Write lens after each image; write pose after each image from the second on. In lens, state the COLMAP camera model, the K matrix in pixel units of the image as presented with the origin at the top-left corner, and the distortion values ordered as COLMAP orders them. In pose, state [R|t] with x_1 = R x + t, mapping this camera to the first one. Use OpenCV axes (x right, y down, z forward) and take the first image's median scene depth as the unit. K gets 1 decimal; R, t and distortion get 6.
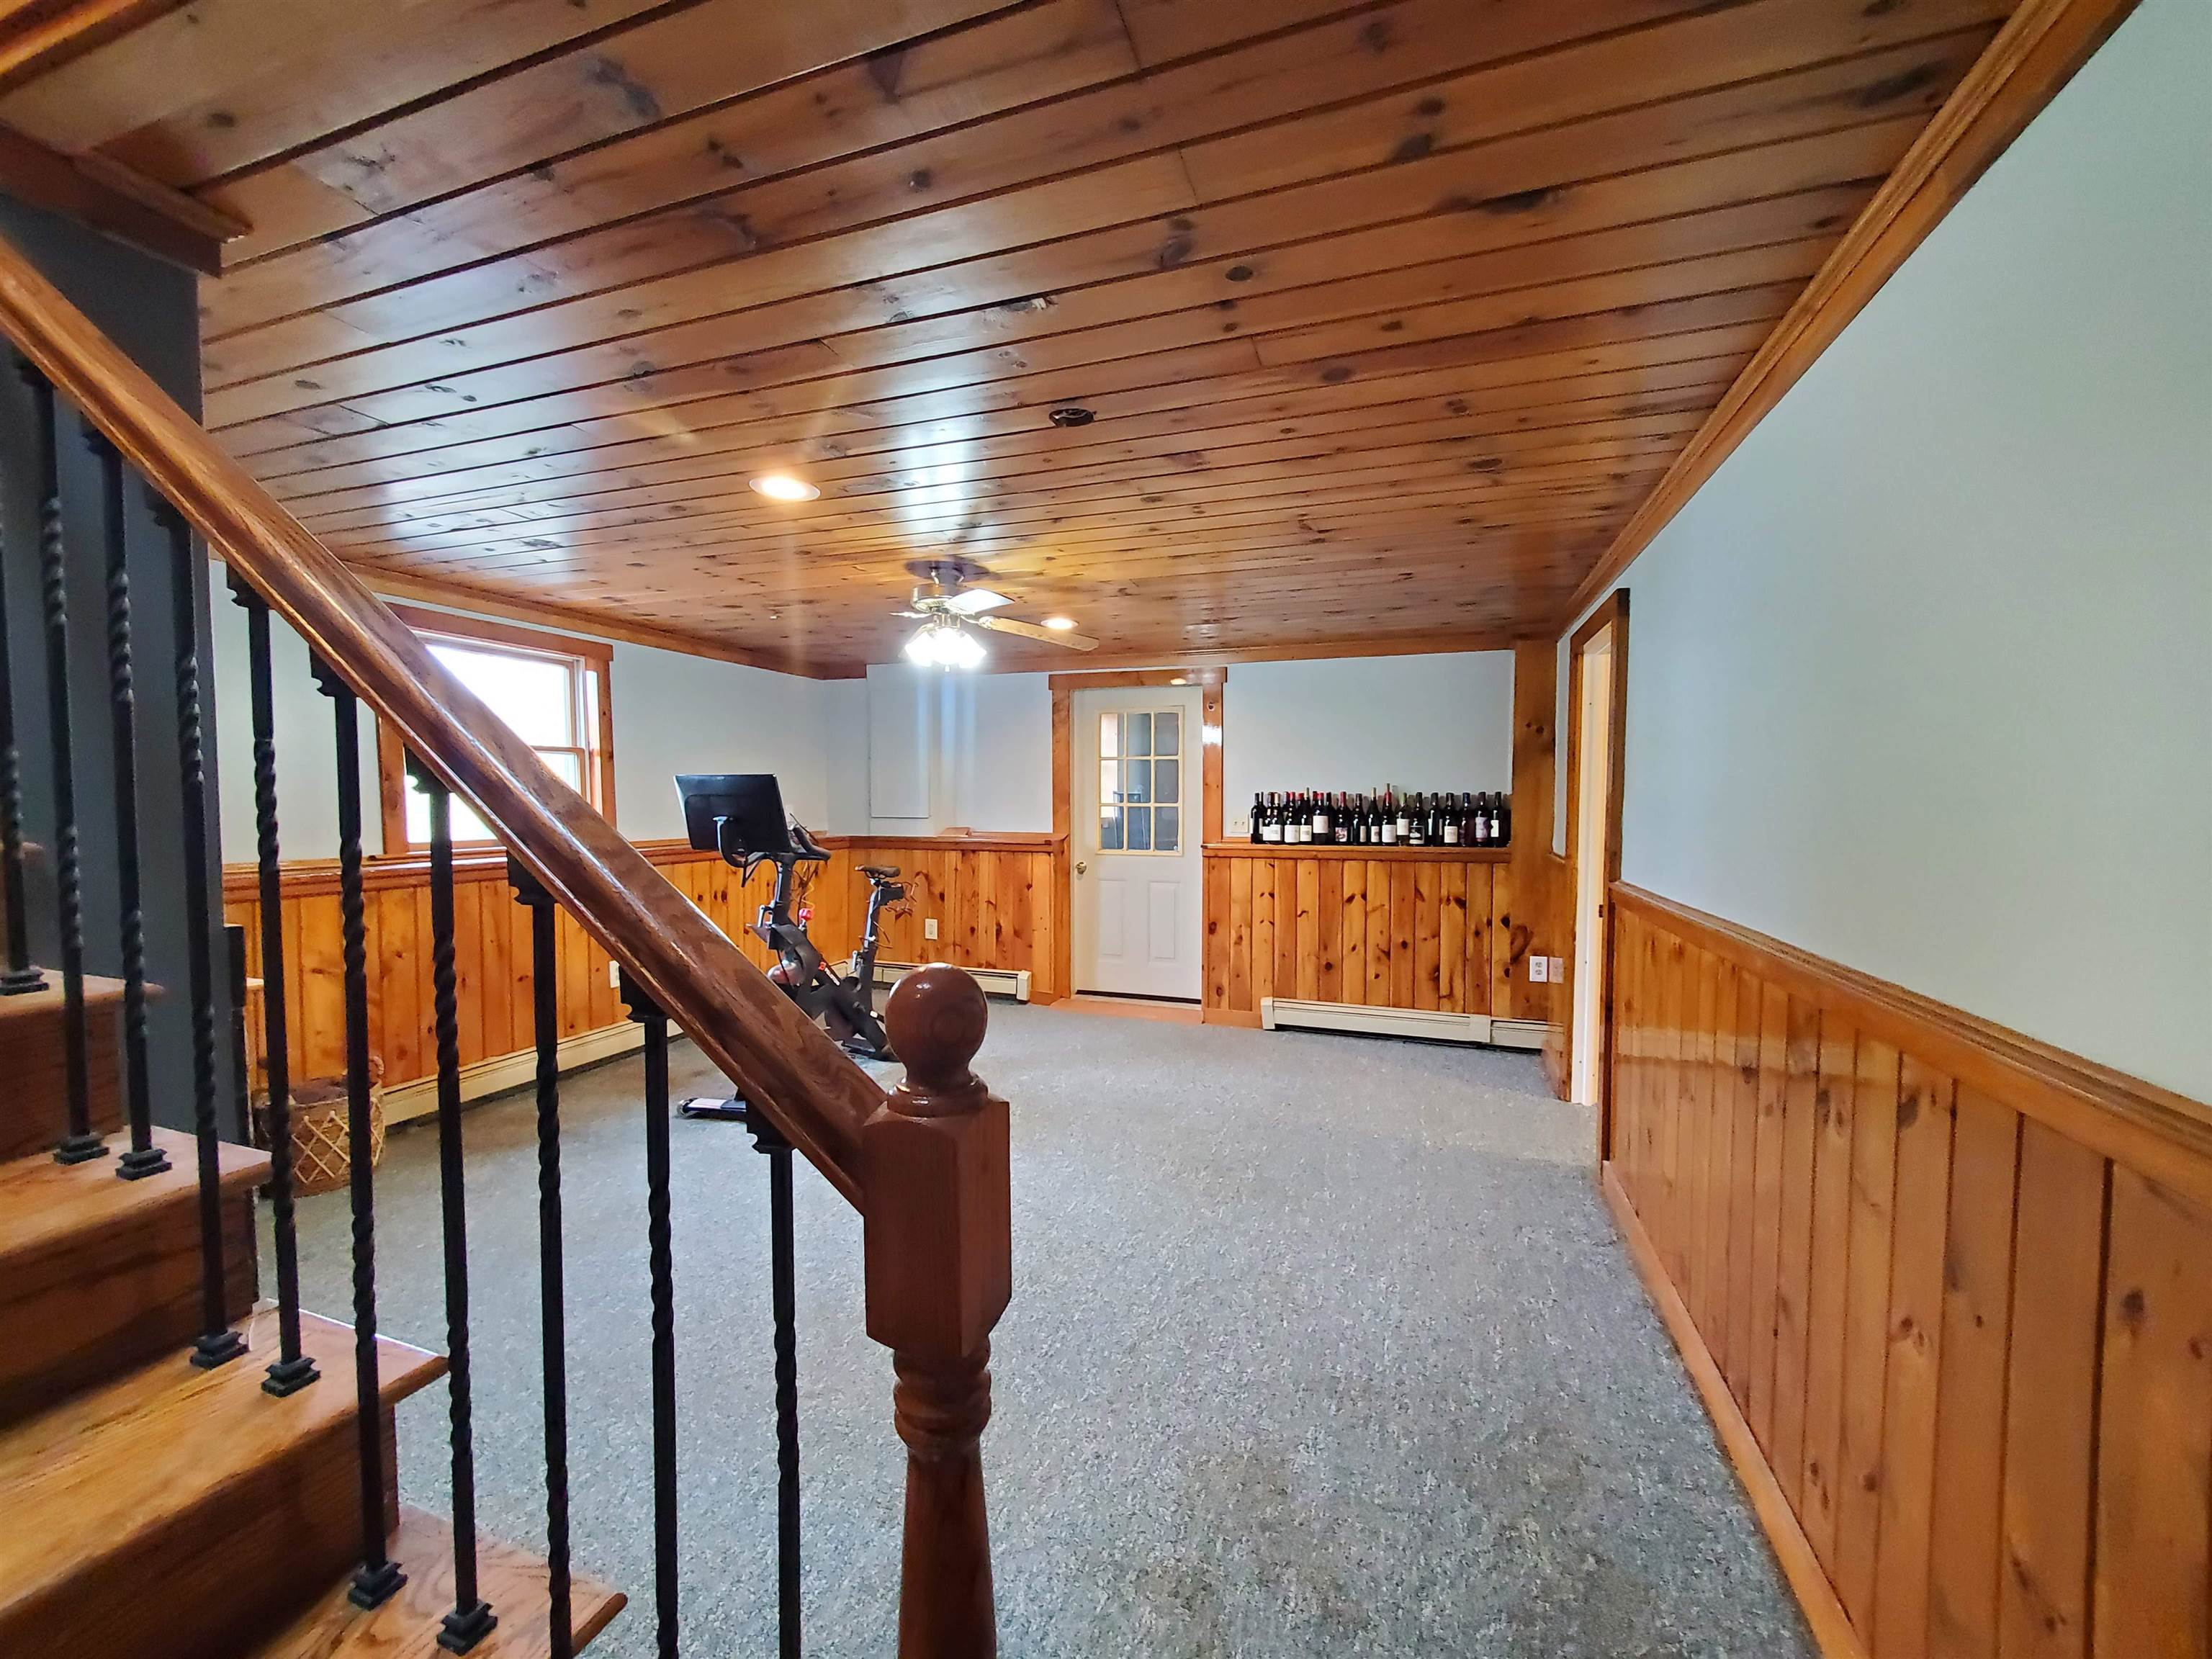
lens RADIAL K [[878.6, 0, 1105.4], [0, 878.6, 828.6], [0, 0, 1]] dist [0.001436, -0.000387]
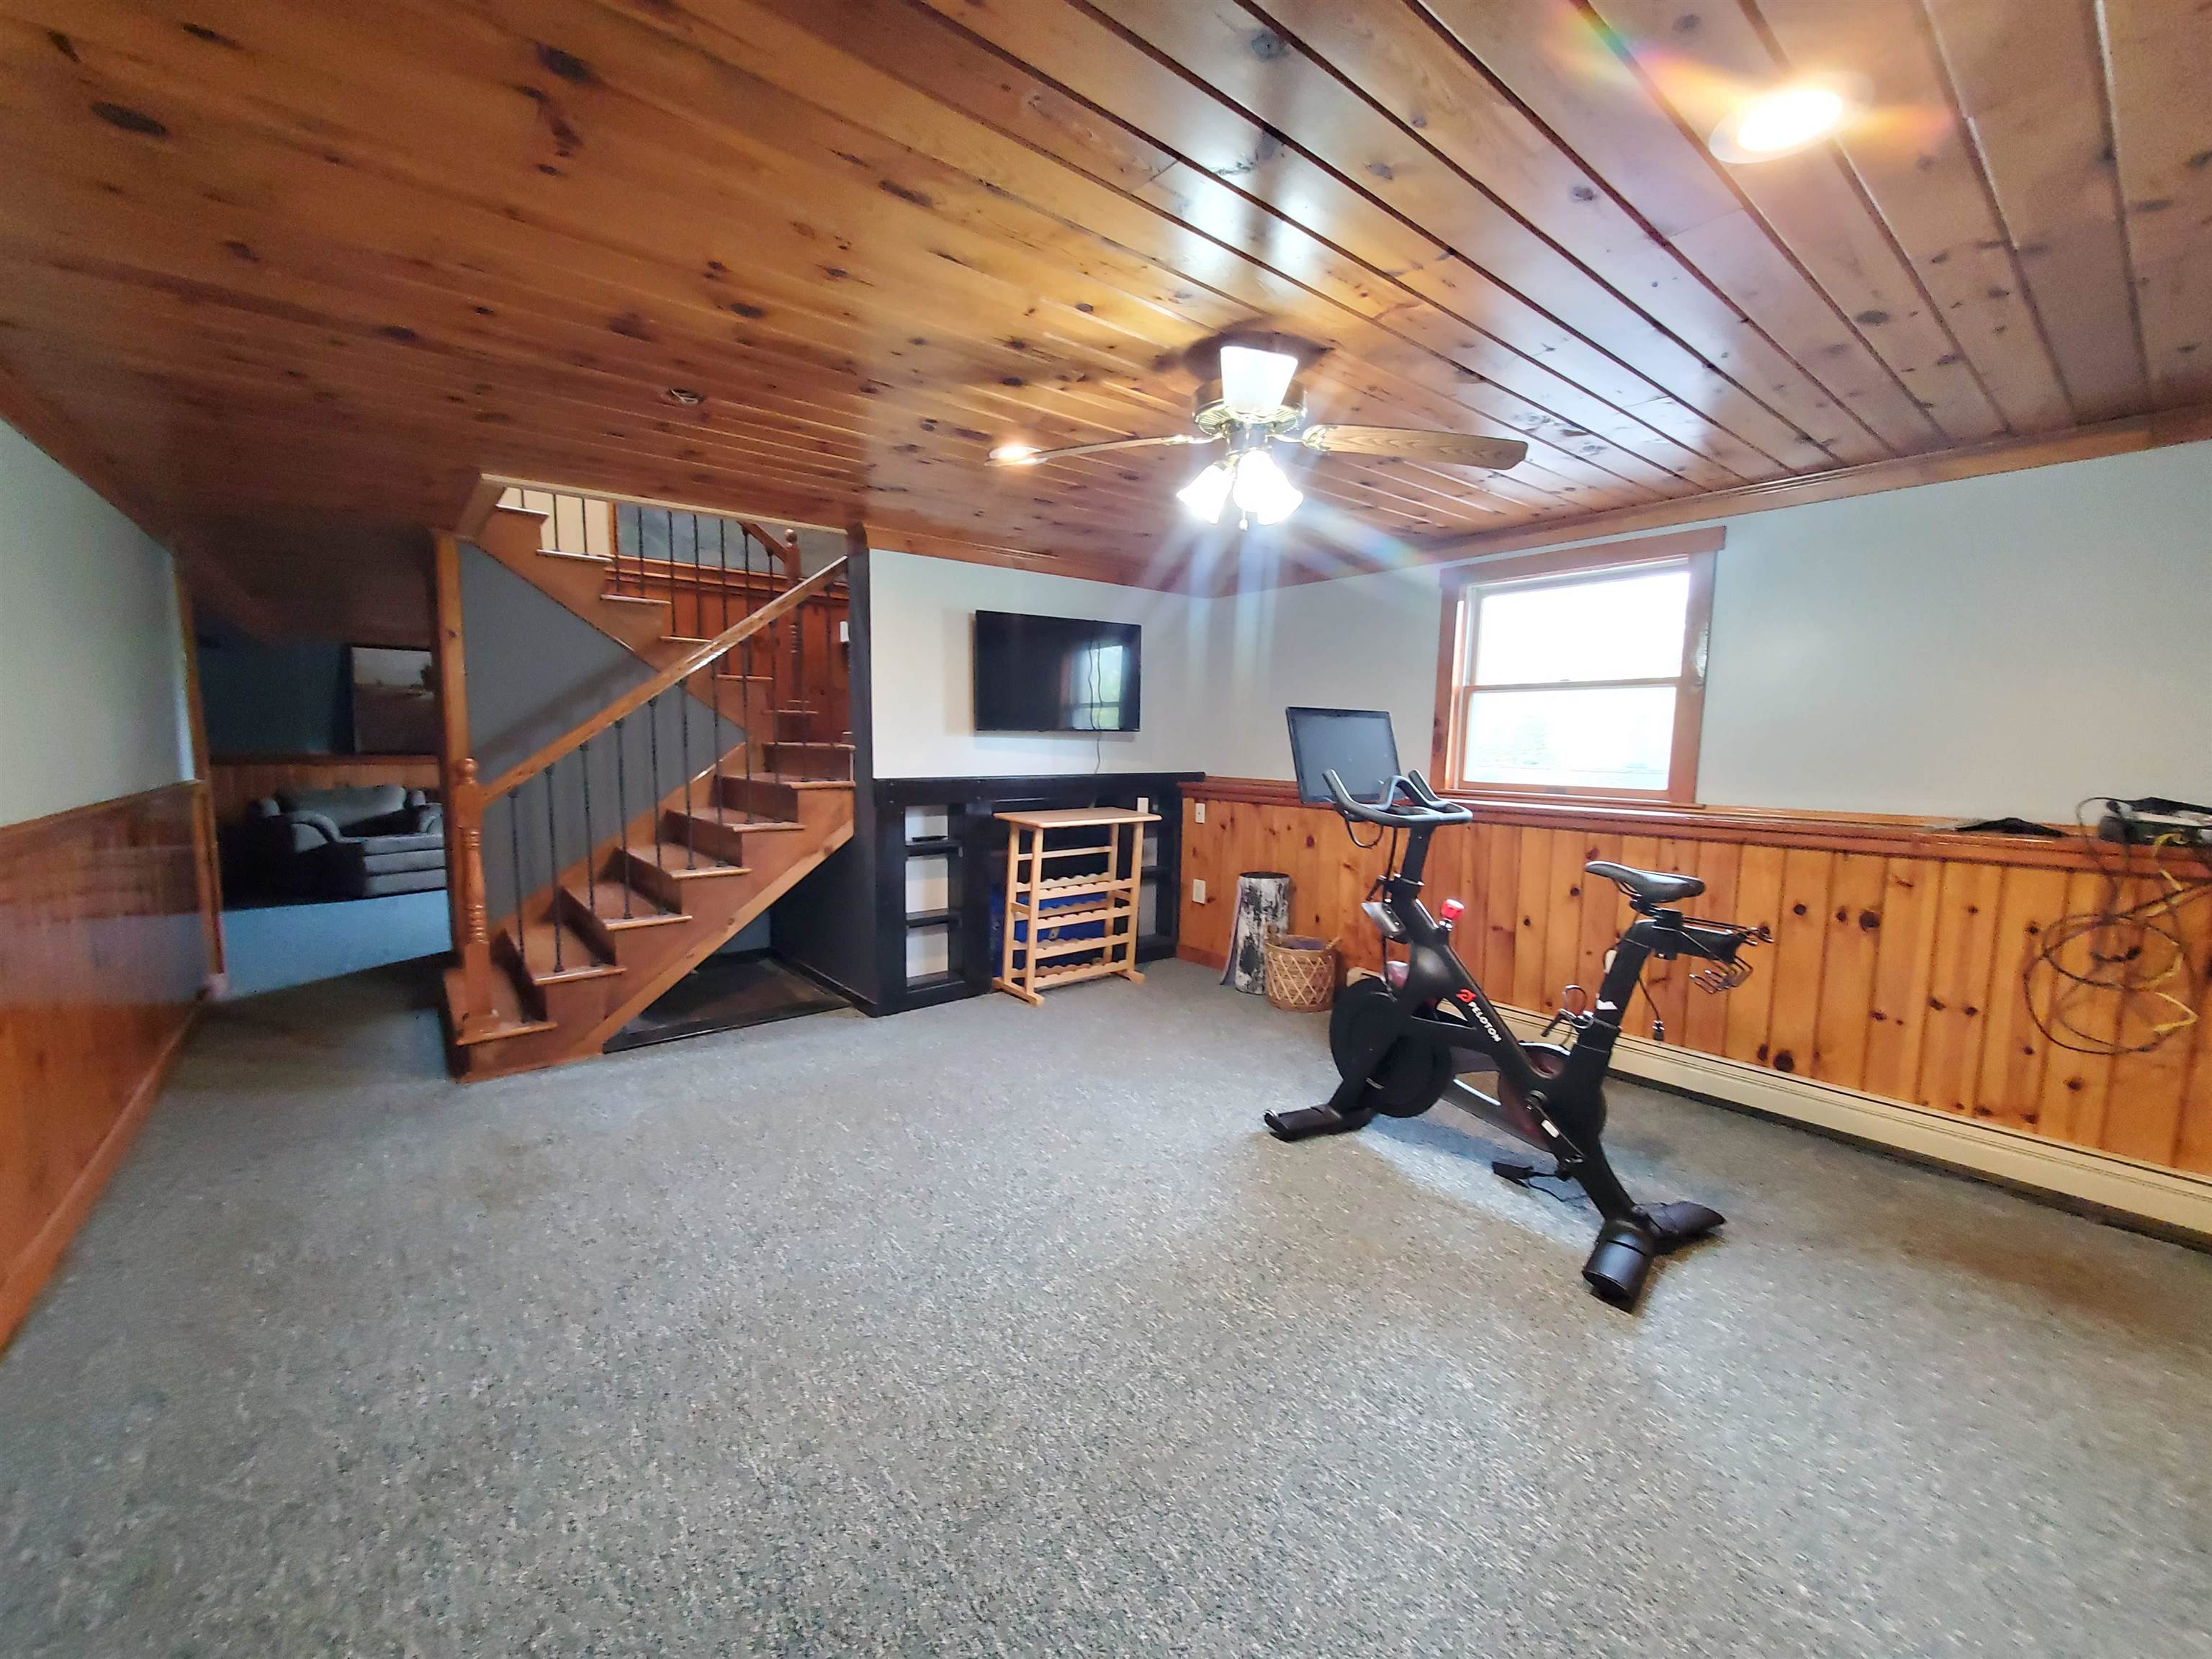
lens RADIAL K [[878.6, 0, 1103.1], [0, 878.6, 834.6], [0, 0, 1]] dist [0.001436, -0.000387]
pose [[-0.518707, 0.083801, -0.850835, 0.322490], [-0.045695, 0.991045, 0.125469, -0.028873], [0.853730, 0.103960, -0.510232, 0.964702]]
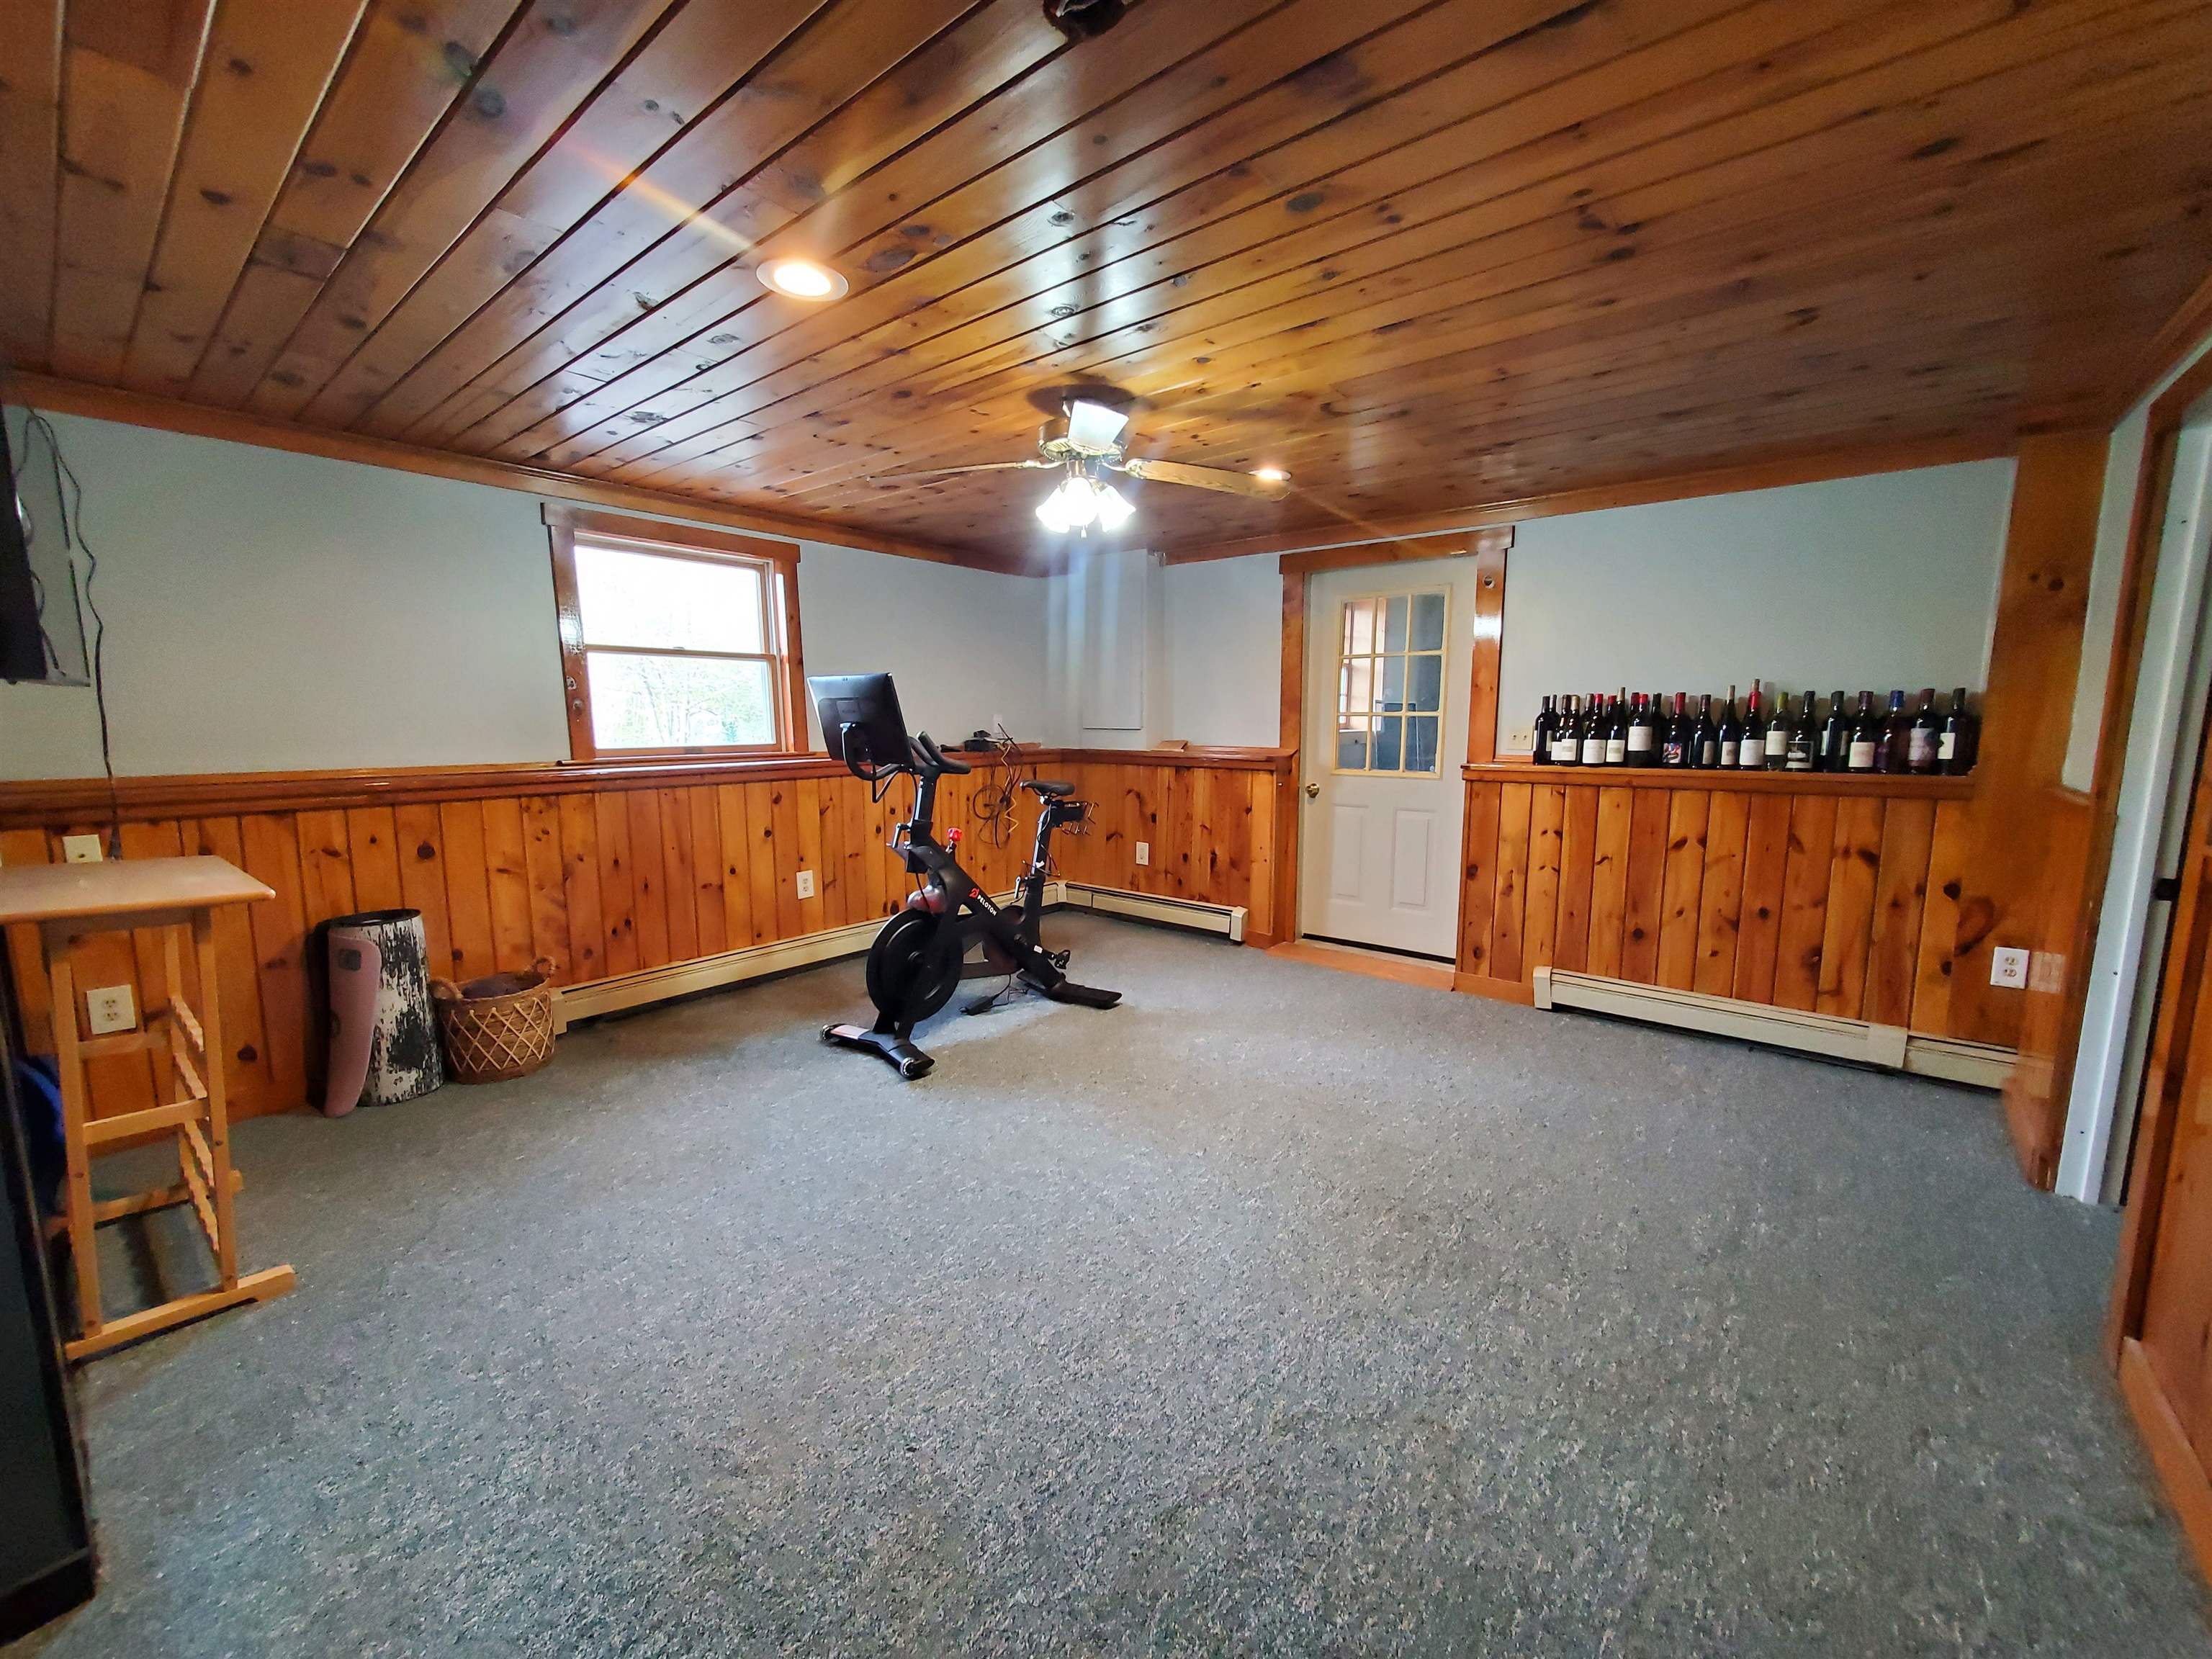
lens RADIAL K [[878.6, 0, 1100.4], [0, 878.6, 834.7], [0, 0, 1]] dist [0.001436, -0.000387]
pose [[0.939754, 0.043463, -0.339076, 0.086396], [-0.009088, 0.994710, 0.102316, 0.004341], [0.341729, -0.093070, 0.935179, 0.189645]]
